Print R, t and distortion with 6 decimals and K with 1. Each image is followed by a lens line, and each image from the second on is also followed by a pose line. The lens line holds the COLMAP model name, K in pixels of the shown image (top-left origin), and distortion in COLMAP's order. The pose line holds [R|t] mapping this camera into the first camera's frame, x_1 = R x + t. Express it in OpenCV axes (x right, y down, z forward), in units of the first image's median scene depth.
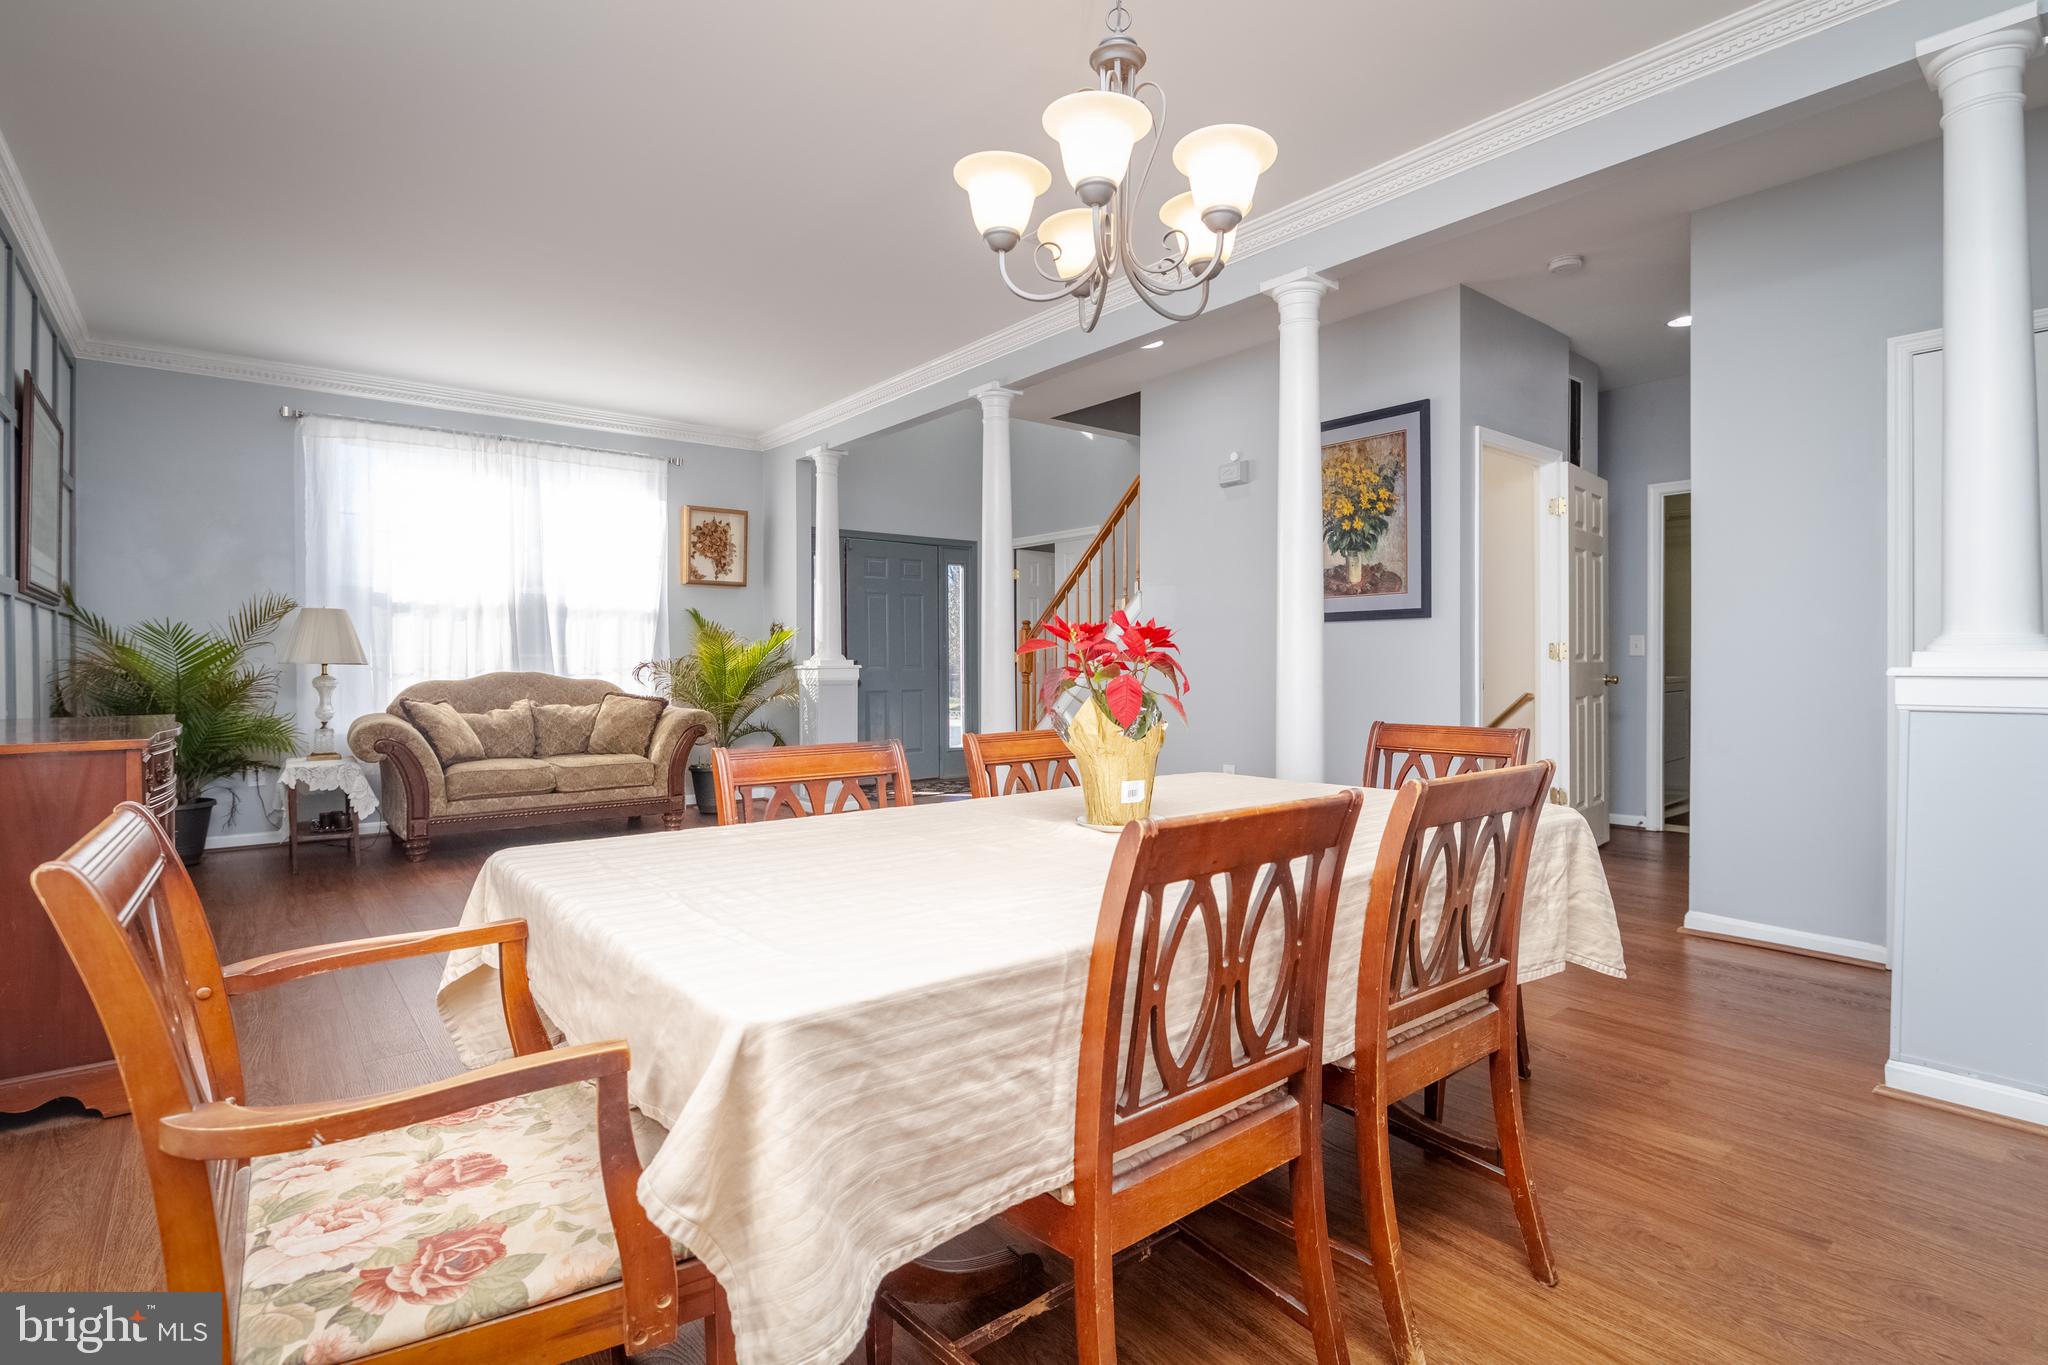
lens RADIAL K [[956.0, 0, 1043.6], [0, 956.0, 672.2], [0, 0, 1]] dist [0.012104, -0.006740]
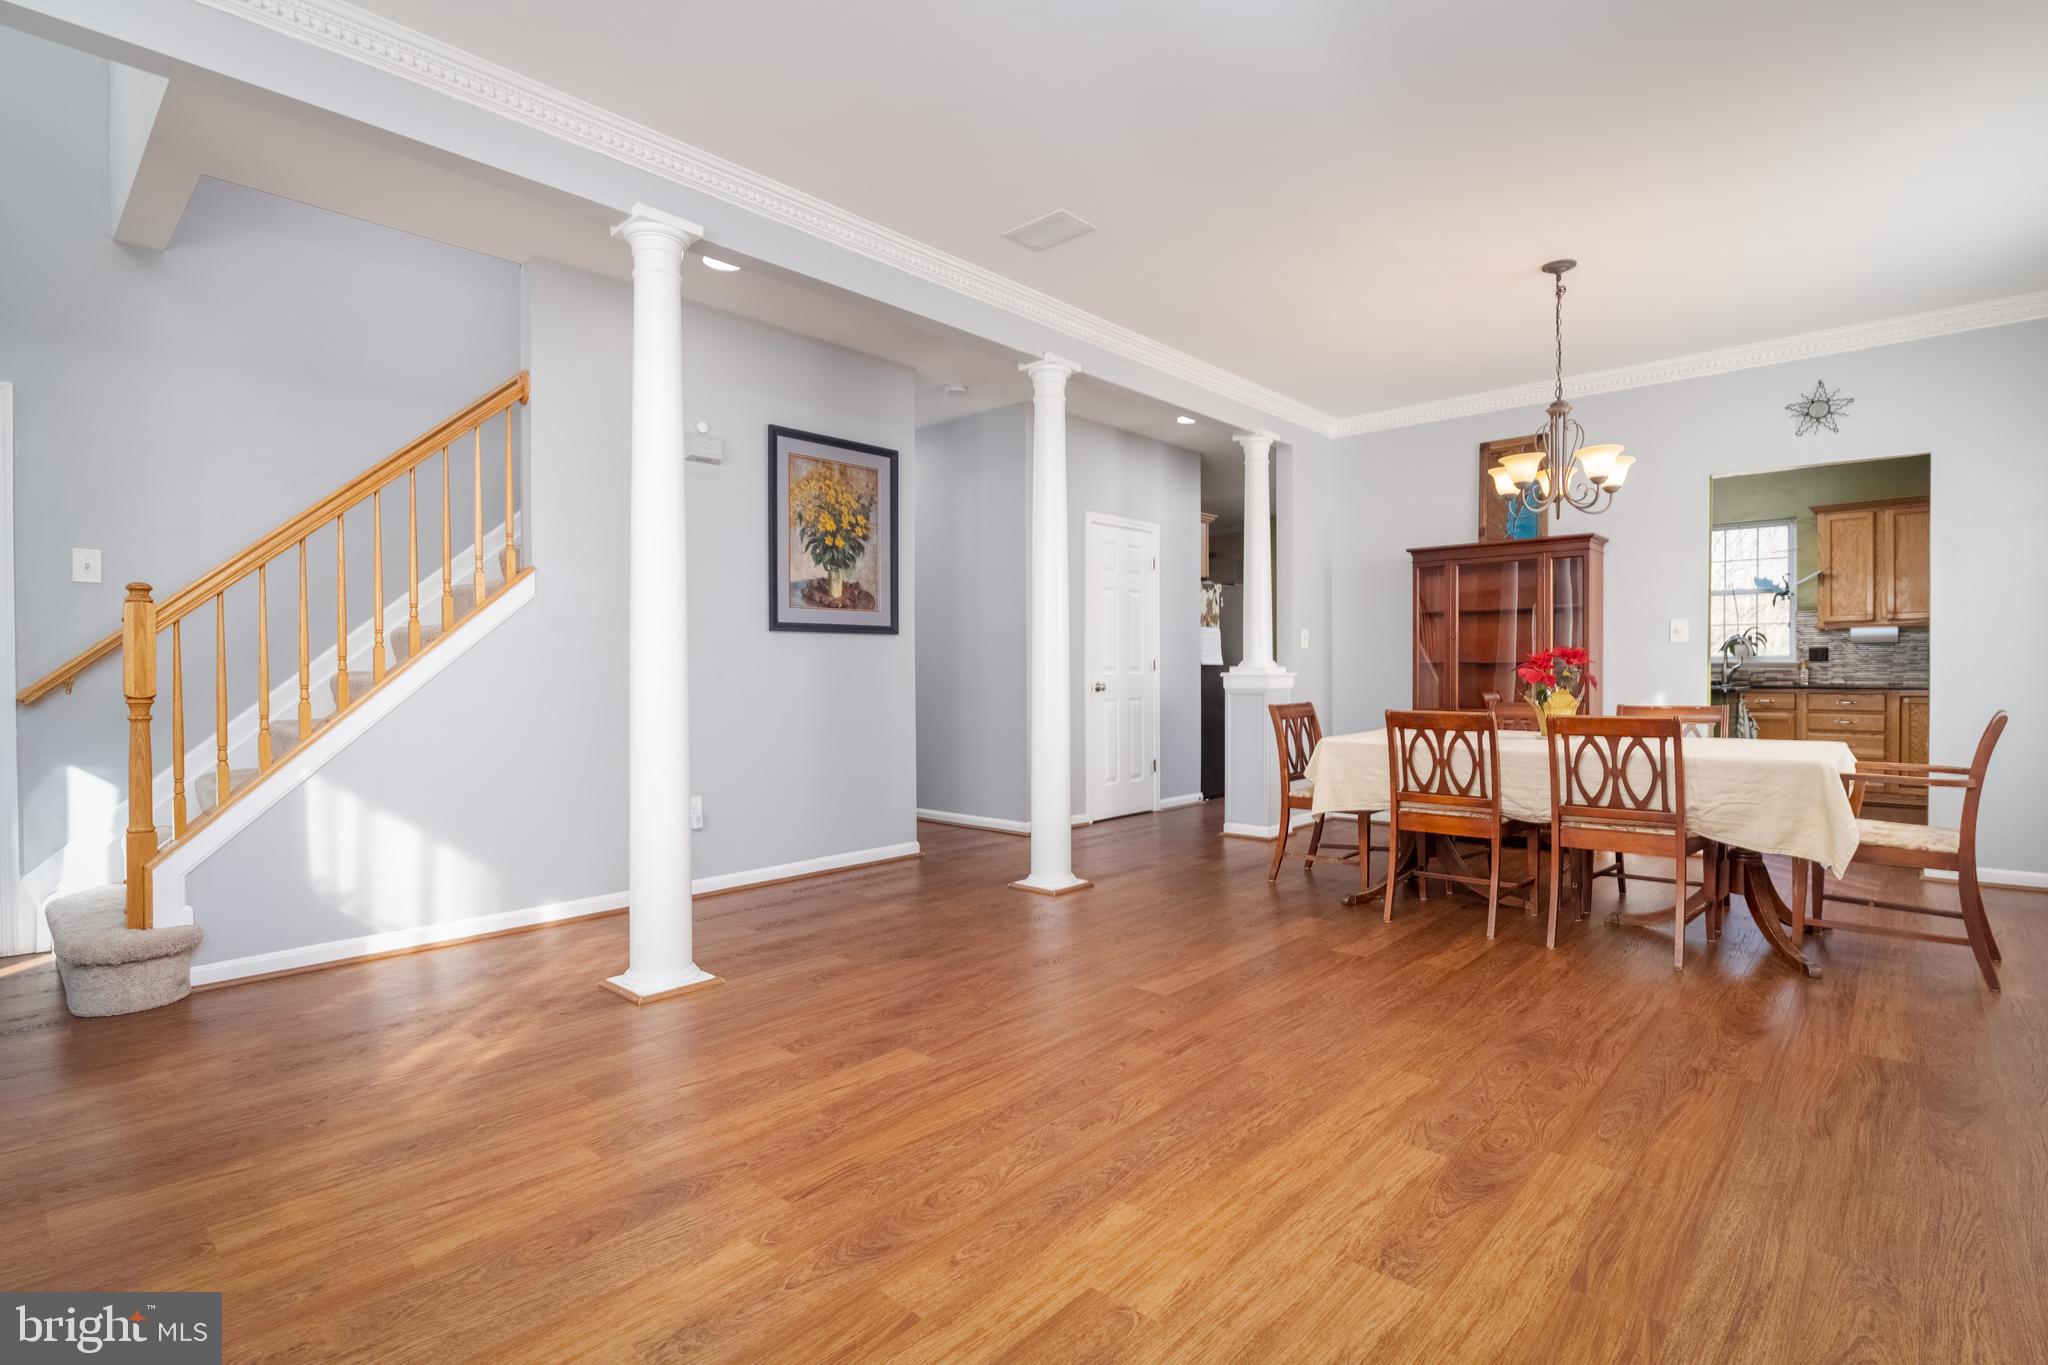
lens RADIAL K [[956.0, 0, 1046.0], [0, 956.0, 674.7], [0, 0, 1]] dist [0.012104, -0.006740]
pose [[-0.111270, -0.001024, 0.993790, -0.757728], [0.014809, 0.999887, 0.002688, -0.007425], [-0.993680, 0.015016, -0.111242, 0.901970]]
